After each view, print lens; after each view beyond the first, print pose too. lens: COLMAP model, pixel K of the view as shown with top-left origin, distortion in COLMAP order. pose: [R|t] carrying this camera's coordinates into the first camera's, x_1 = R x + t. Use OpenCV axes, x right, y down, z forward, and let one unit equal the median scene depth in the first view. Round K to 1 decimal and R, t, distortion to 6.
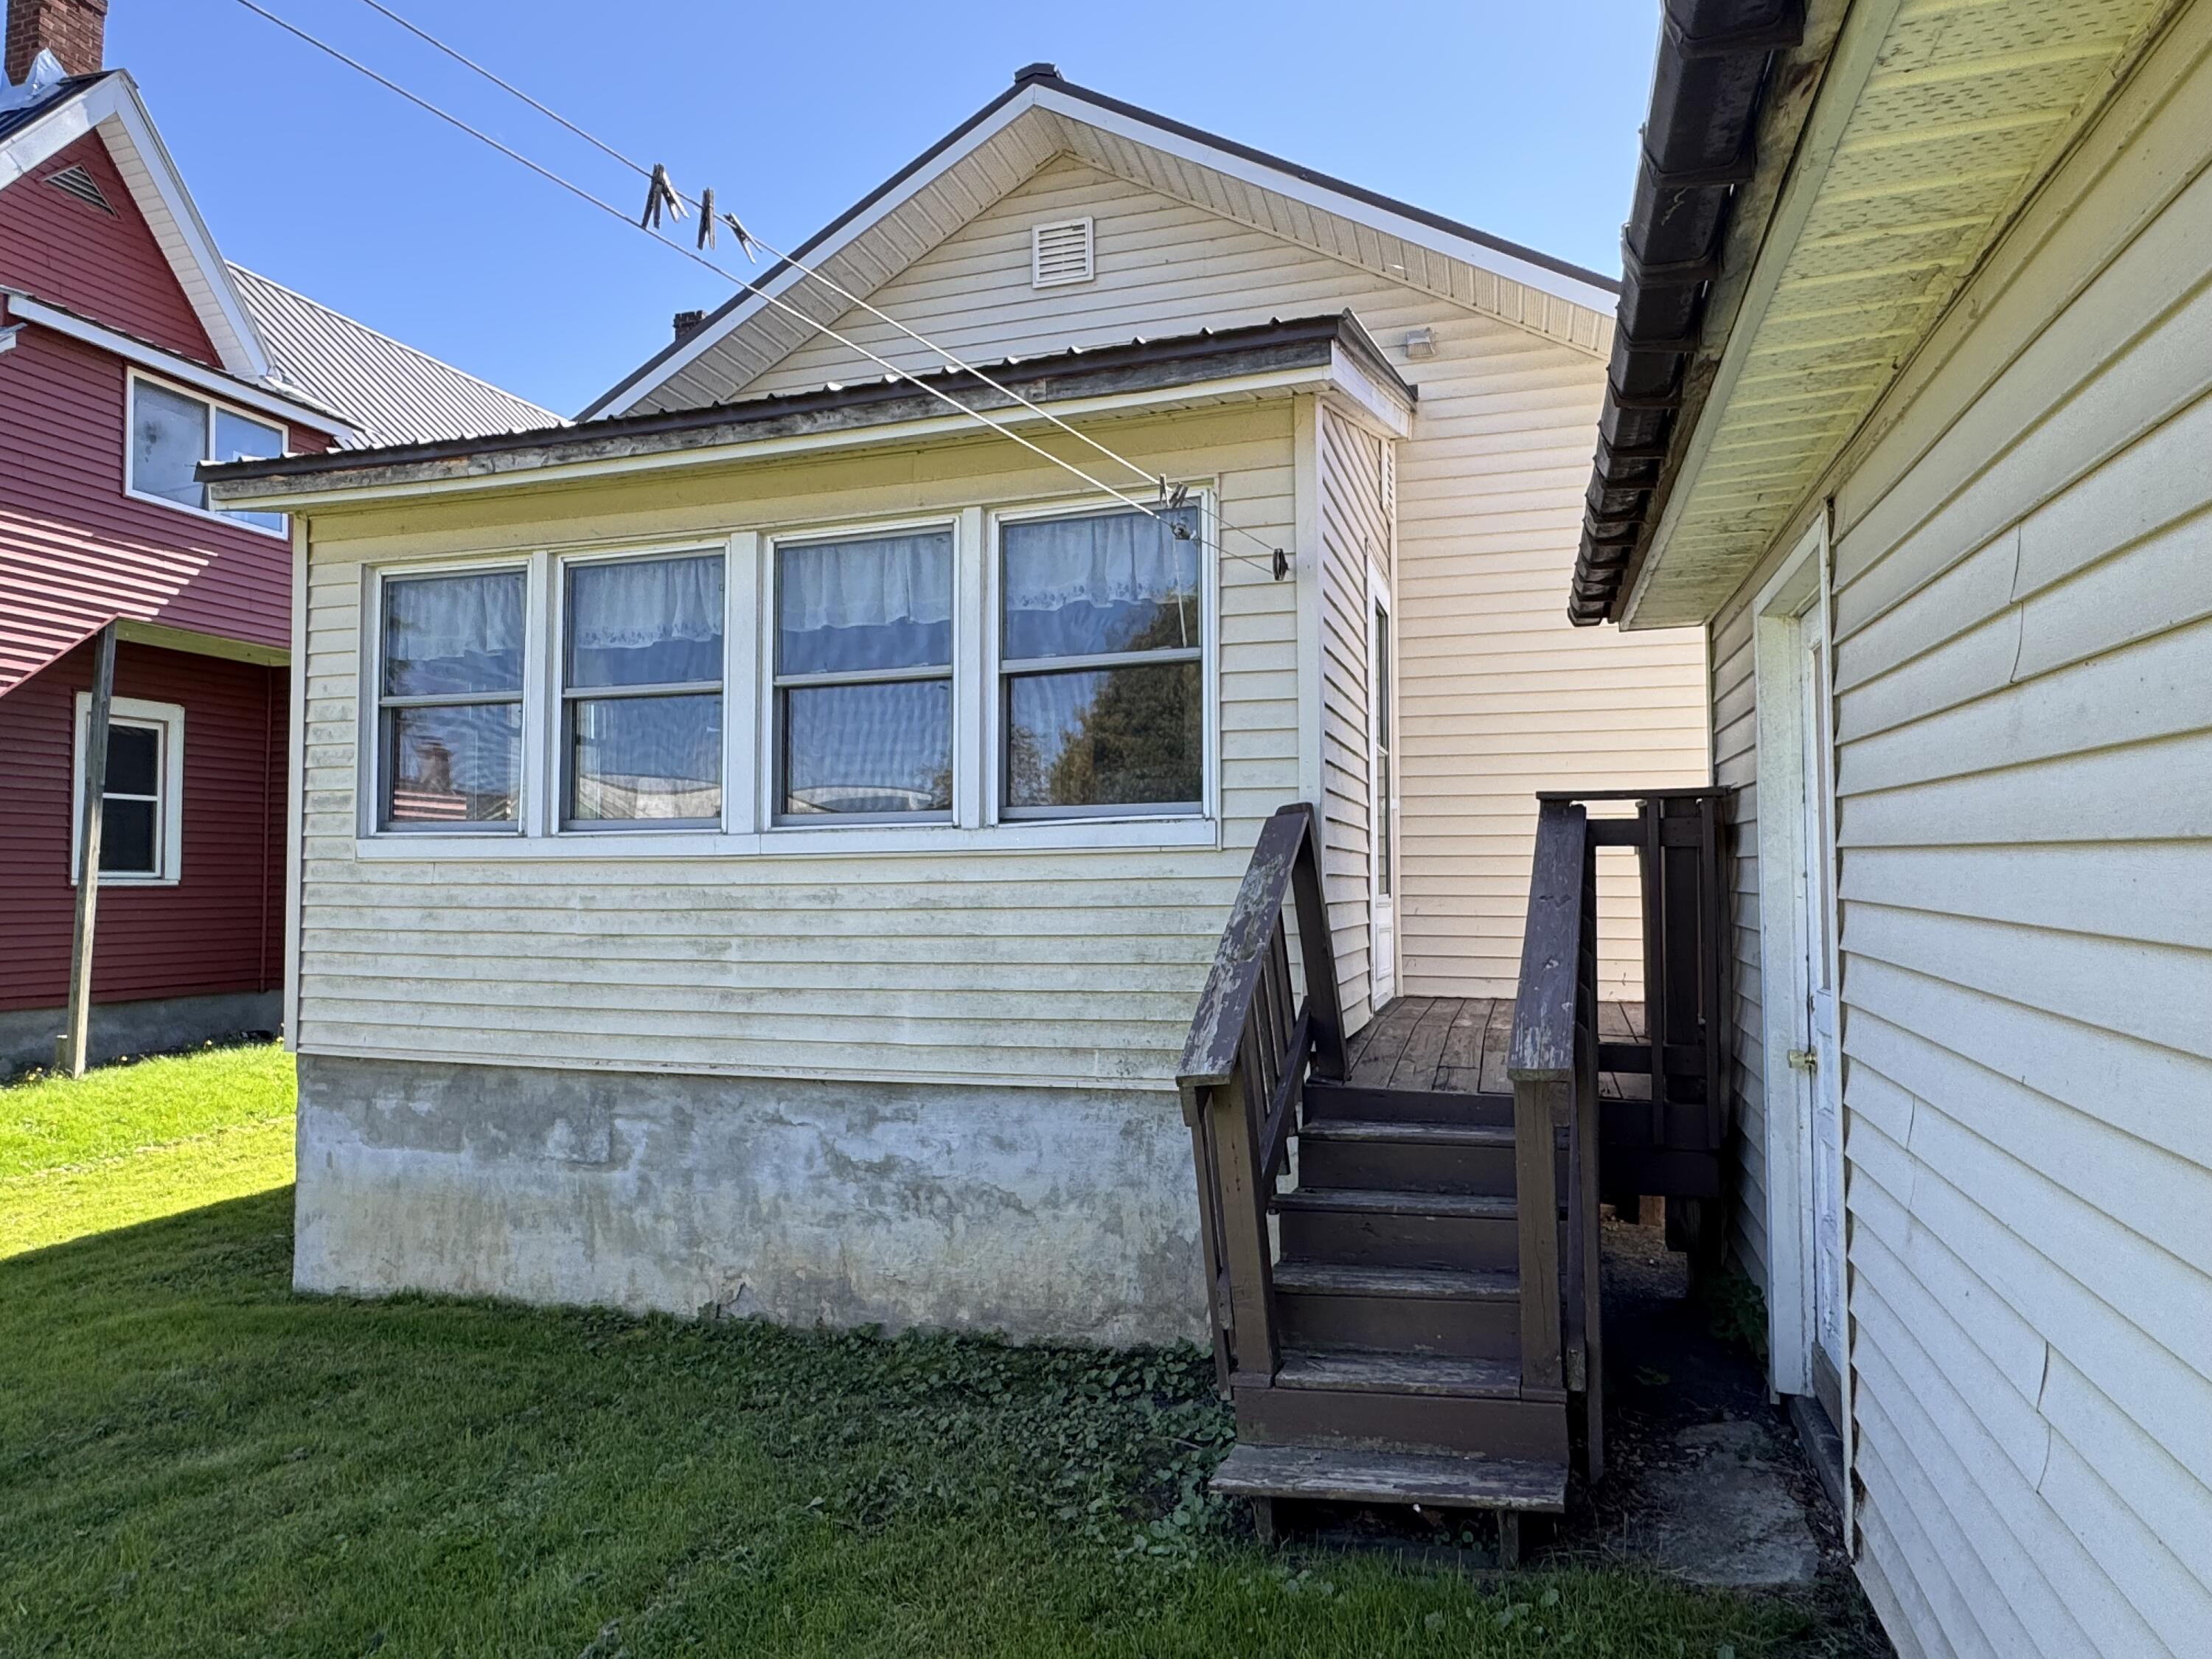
lens RADIAL K [[1359.8, 0, 1100.7], [0, 1359.8, 835.4], [0, 0, 1]] dist [-0.005826, -0.000735]
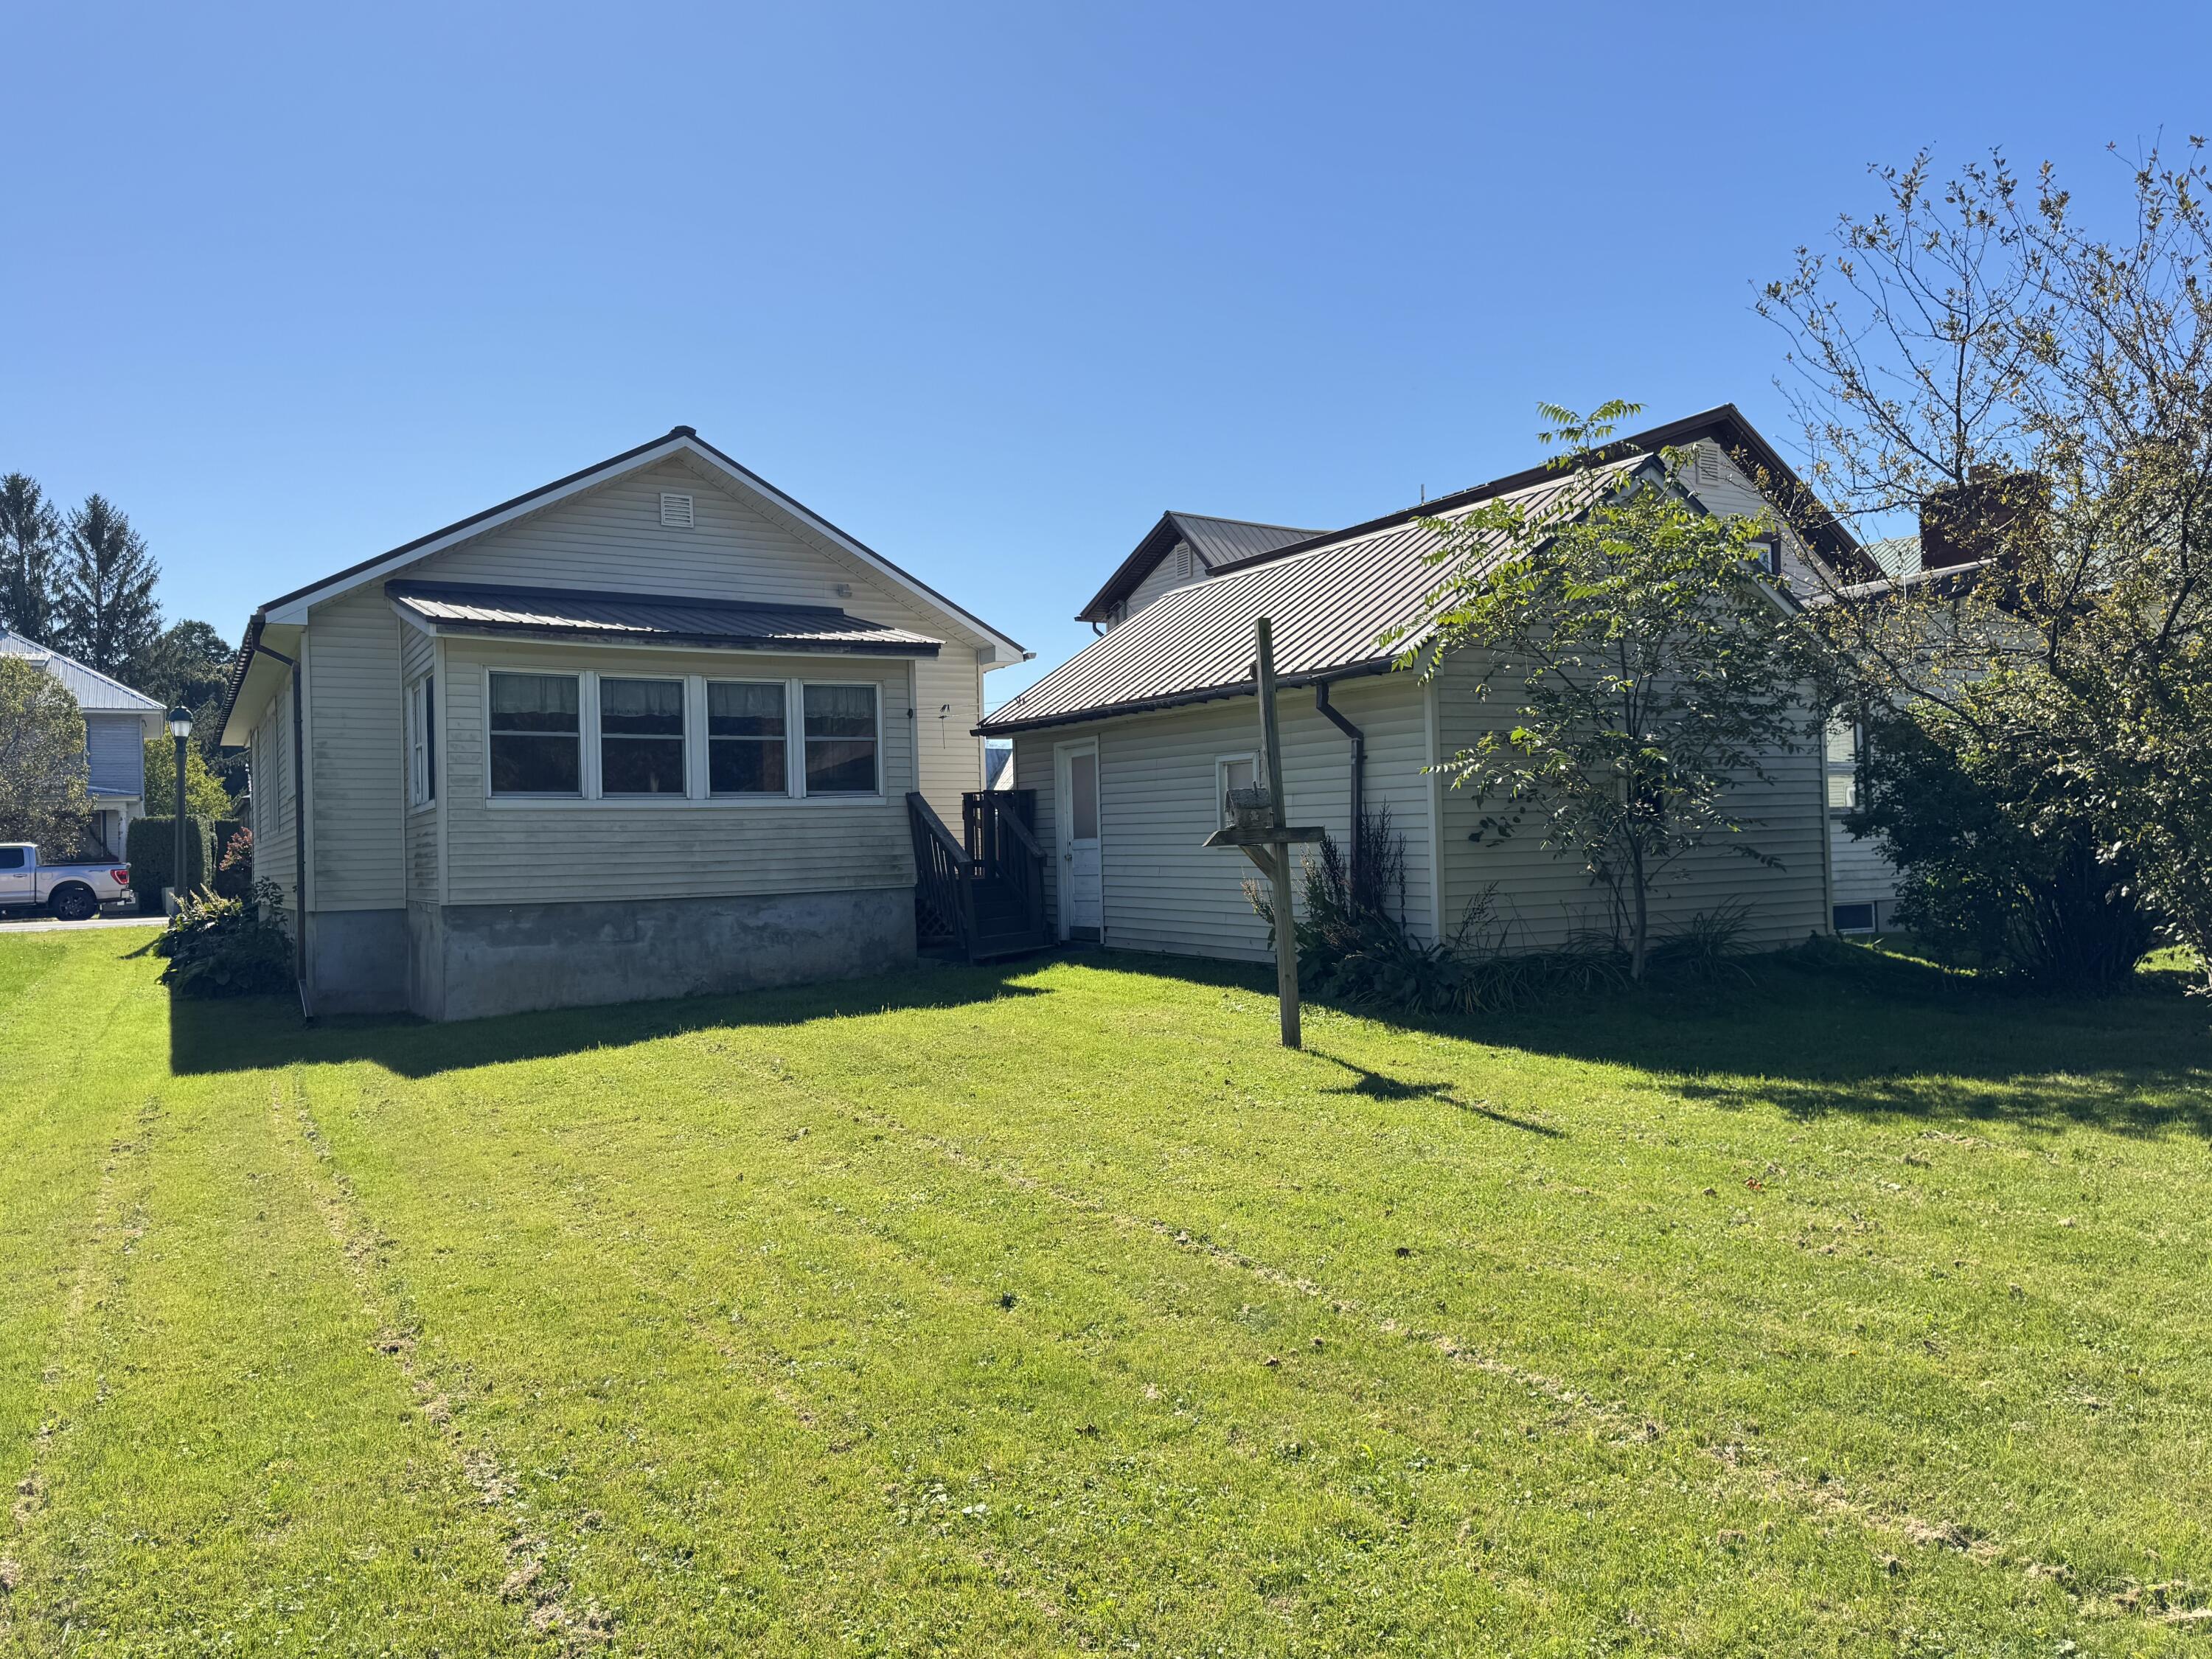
lens RADIAL K [[1587.5, 0, 1106.3], [0, 1587.5, 831.4], [0, 0, 1]] dist [-0.000195, -0.000061]
pose [[0.663655, -0.001963, 0.748037, -1.924168], [-0.005800, 0.999953, 0.007769, 0.030362], [-0.748017, -0.009495, 0.663612, -1.456400]]
